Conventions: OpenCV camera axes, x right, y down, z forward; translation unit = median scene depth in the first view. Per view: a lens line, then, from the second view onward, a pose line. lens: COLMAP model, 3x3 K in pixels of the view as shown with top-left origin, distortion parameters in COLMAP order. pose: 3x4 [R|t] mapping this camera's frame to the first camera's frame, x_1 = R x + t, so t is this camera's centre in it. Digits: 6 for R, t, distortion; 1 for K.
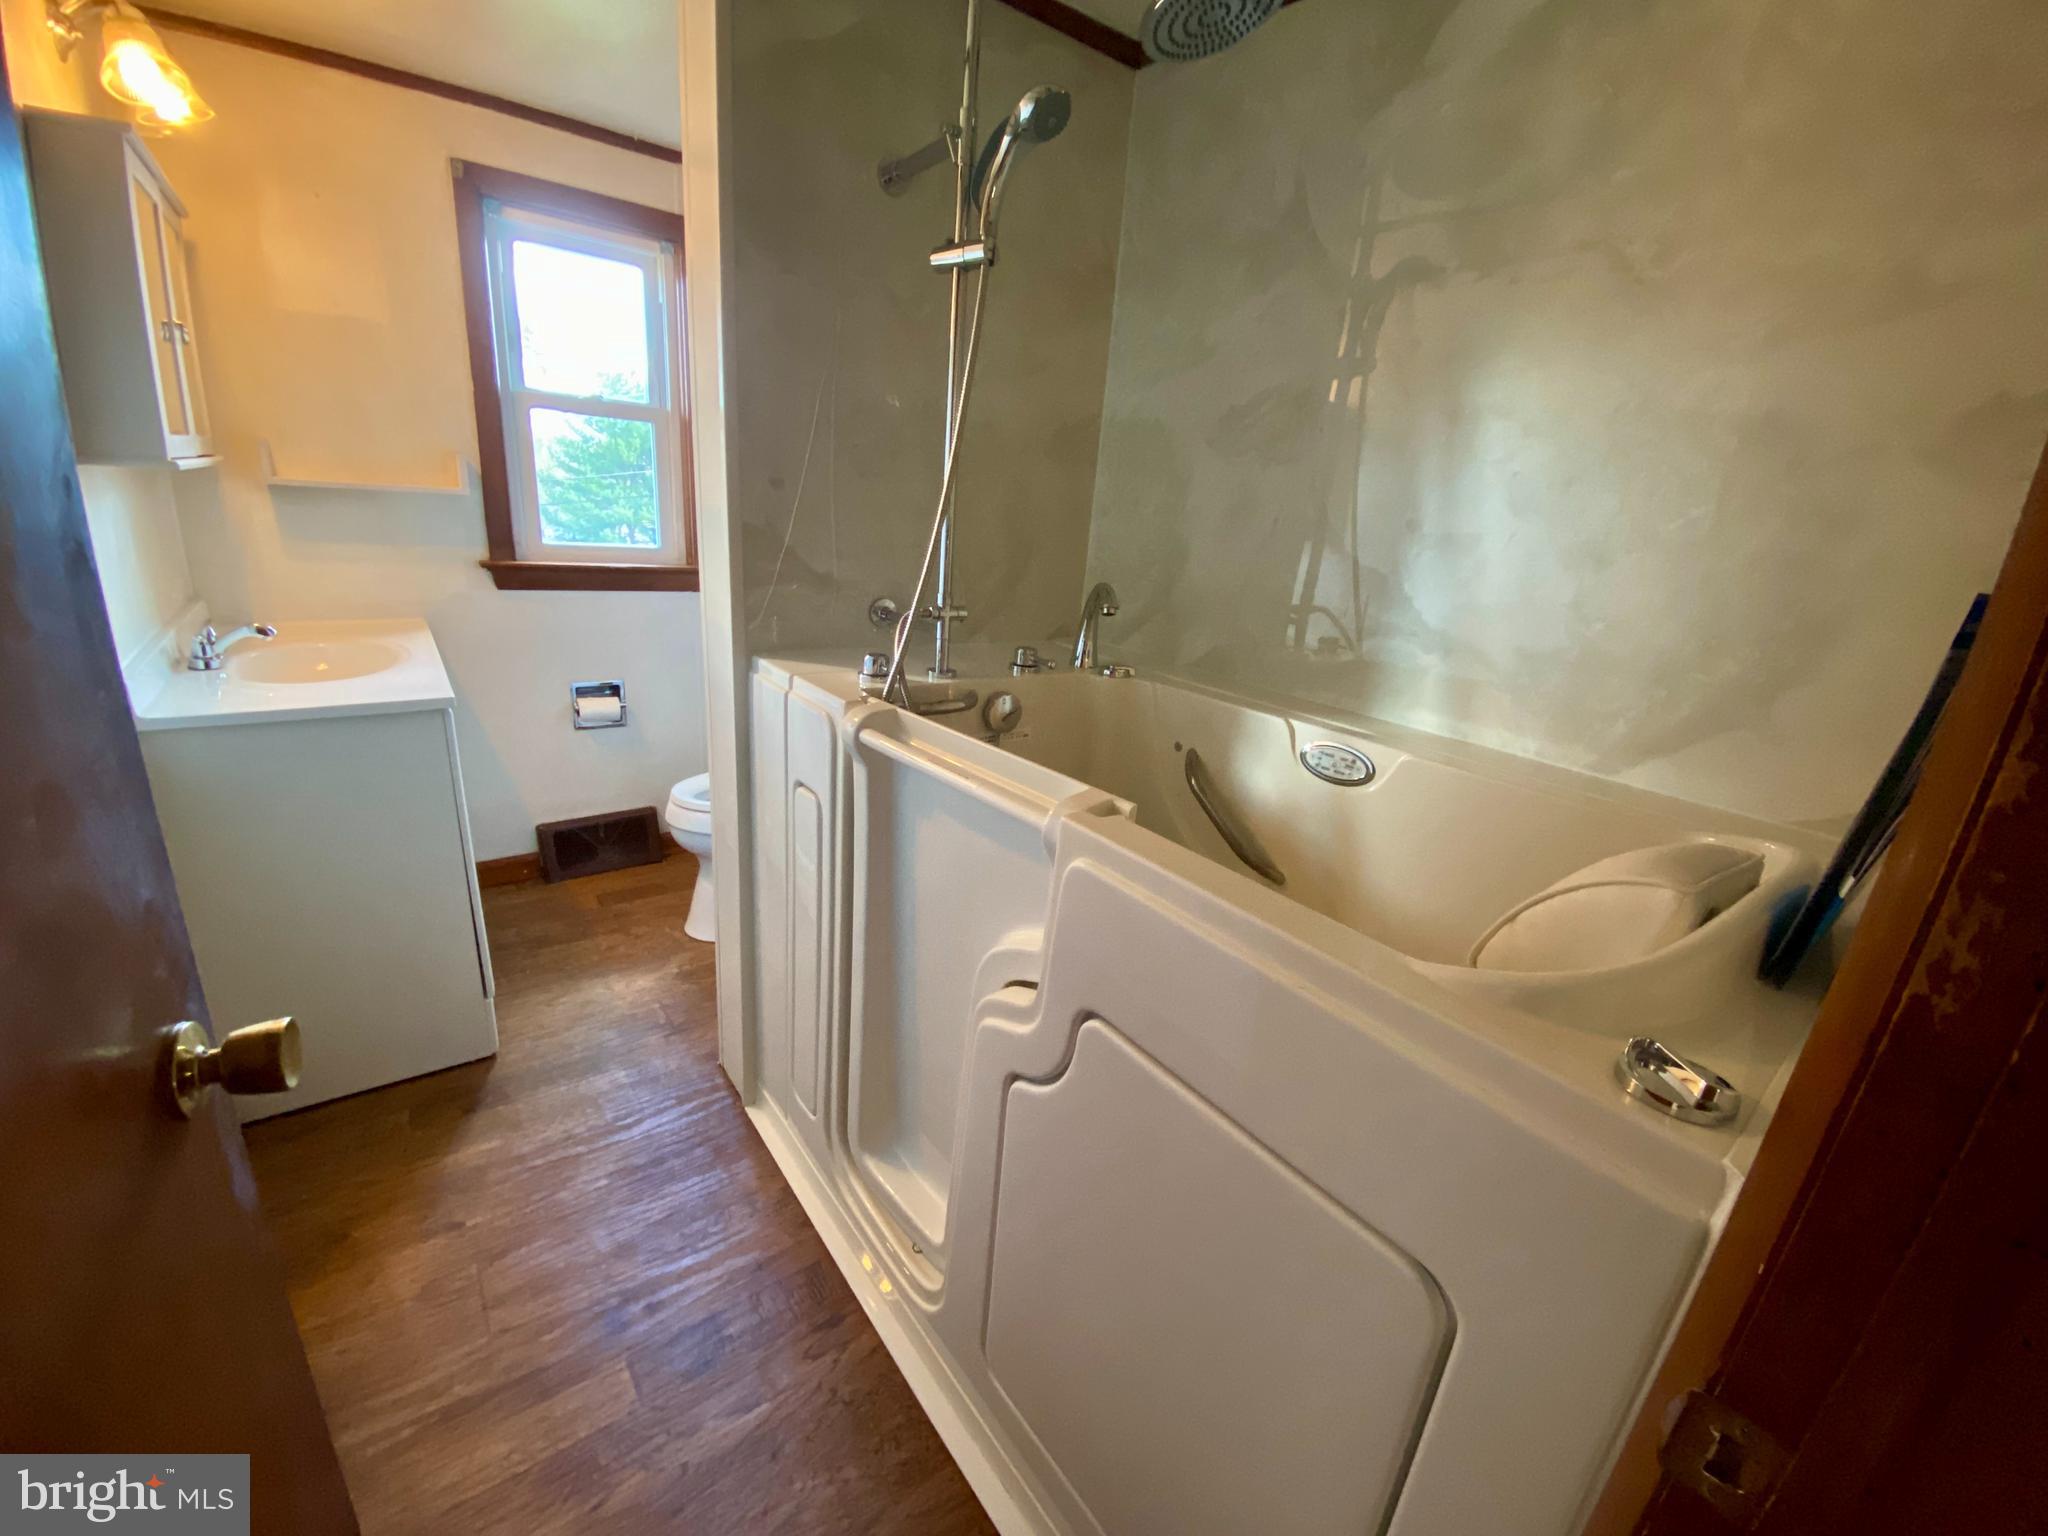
lens RADIAL K [[830.5, 0, 1014.0], [0, 830.5, 766.9], [0, 0, 1]] dist [0.028968, -0.022958]
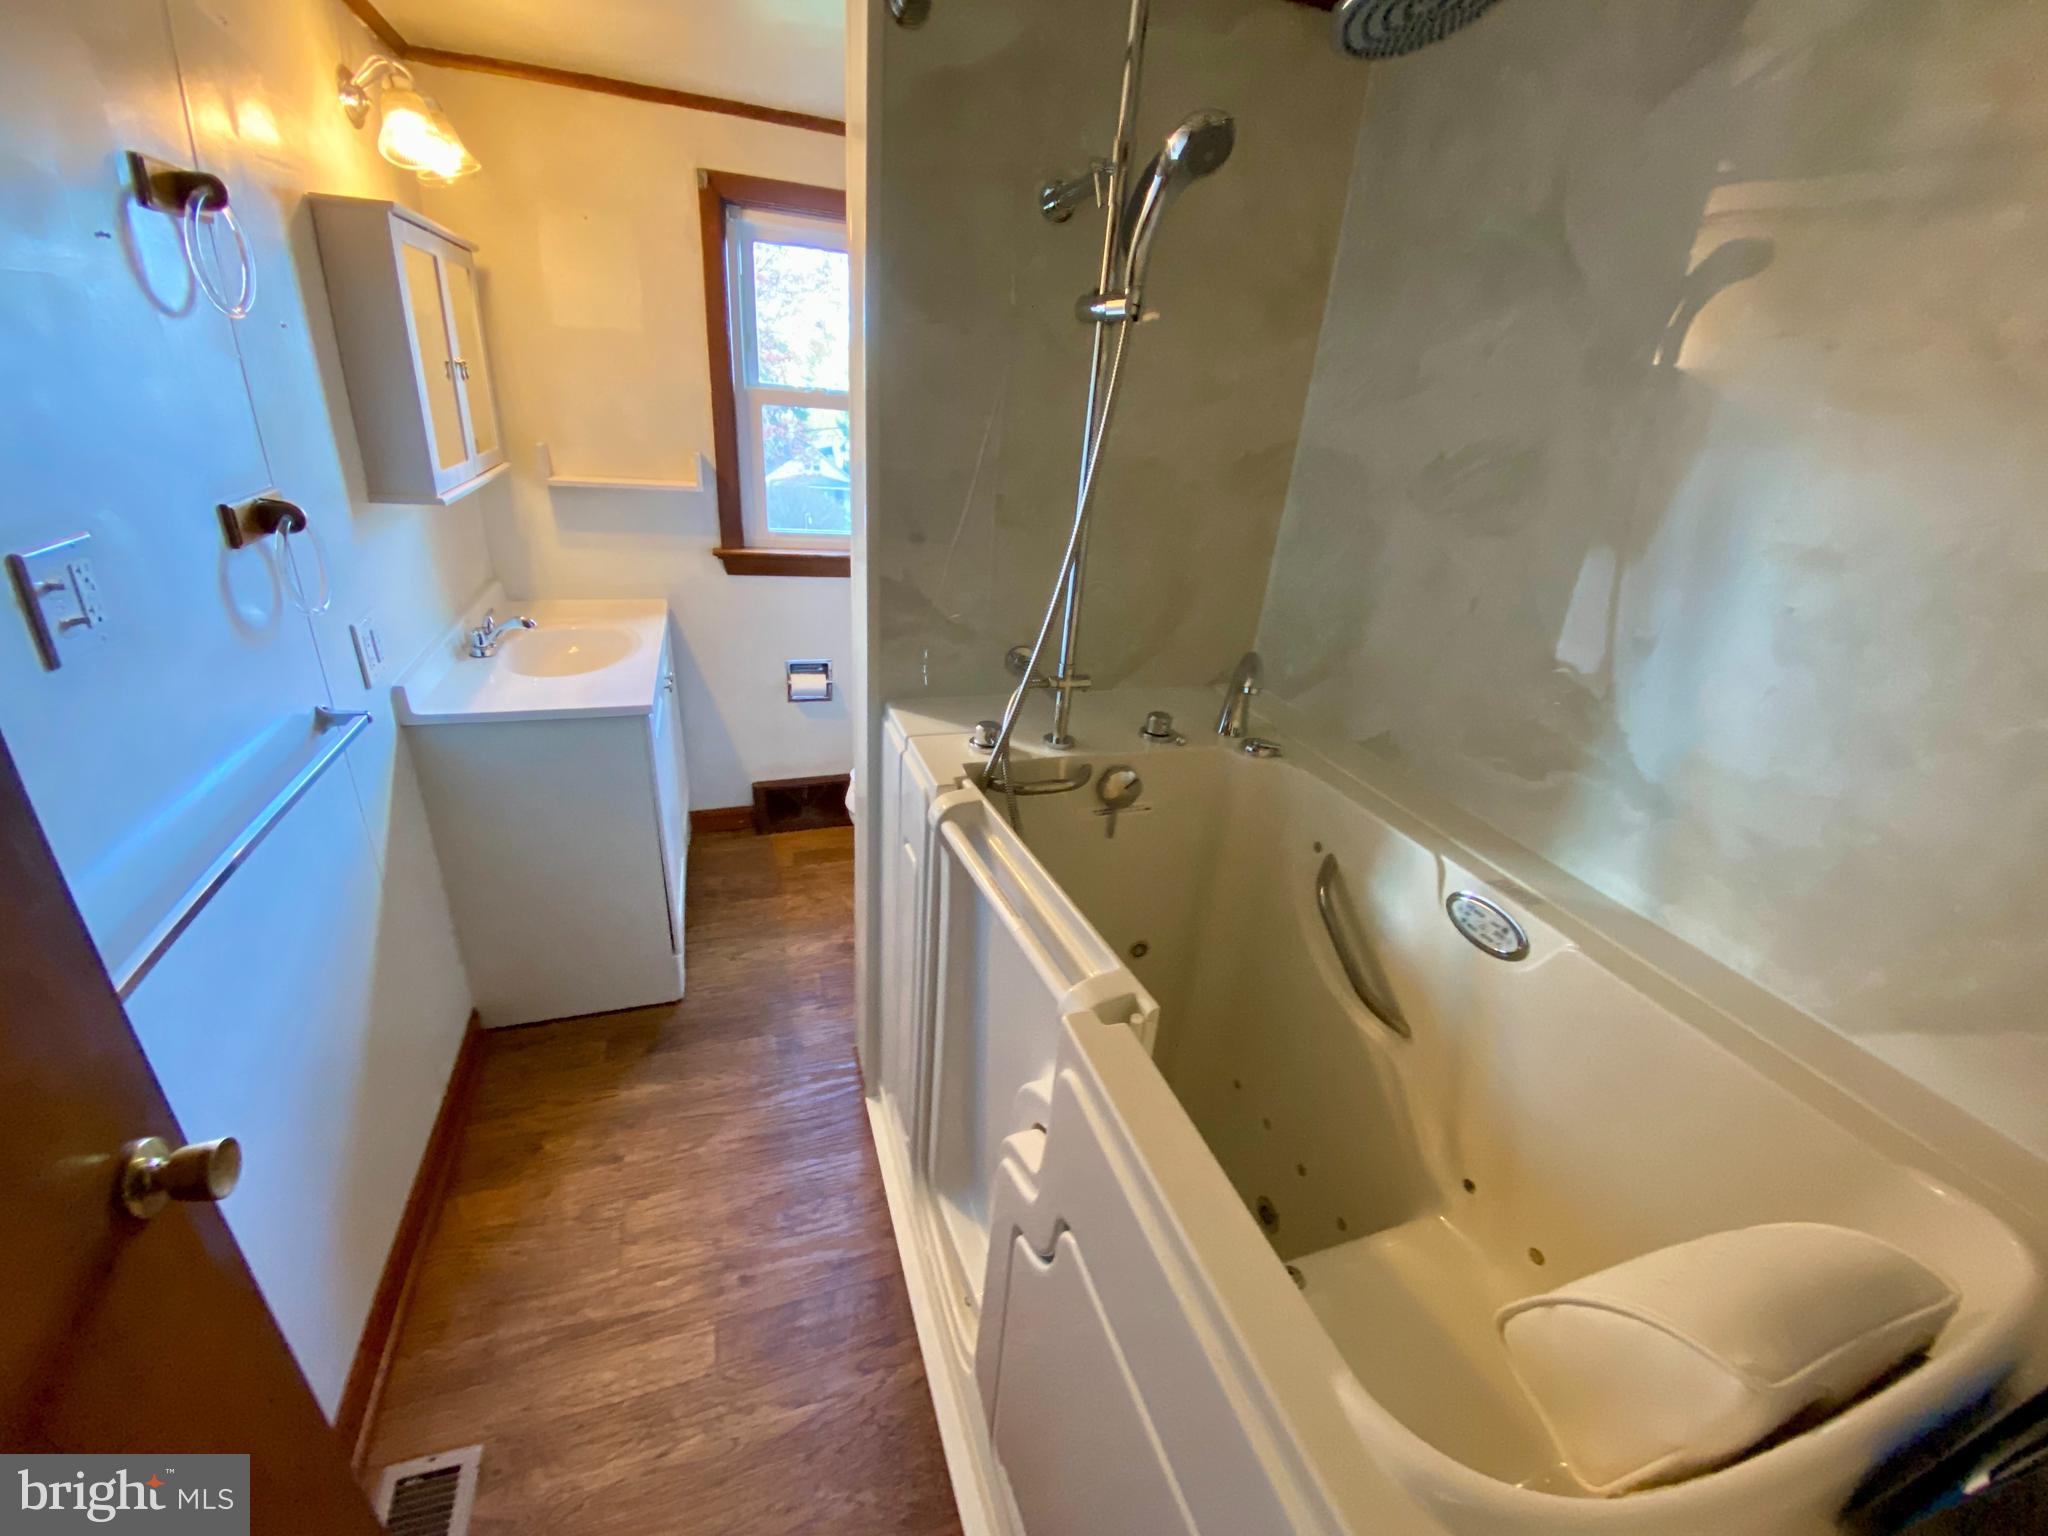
lens RADIAL K [[824.0, 0, 1024.0], [0, 824.0, 768.0], [0, 0, 1]] dist [0.028360, -0.022401]
pose [[0.954074, 0.123266, -0.273035, 0.141633], [-0.097137, 0.989472, 0.107285, -0.187058], [0.283385, -0.075836, 0.956003, 0.075838]]
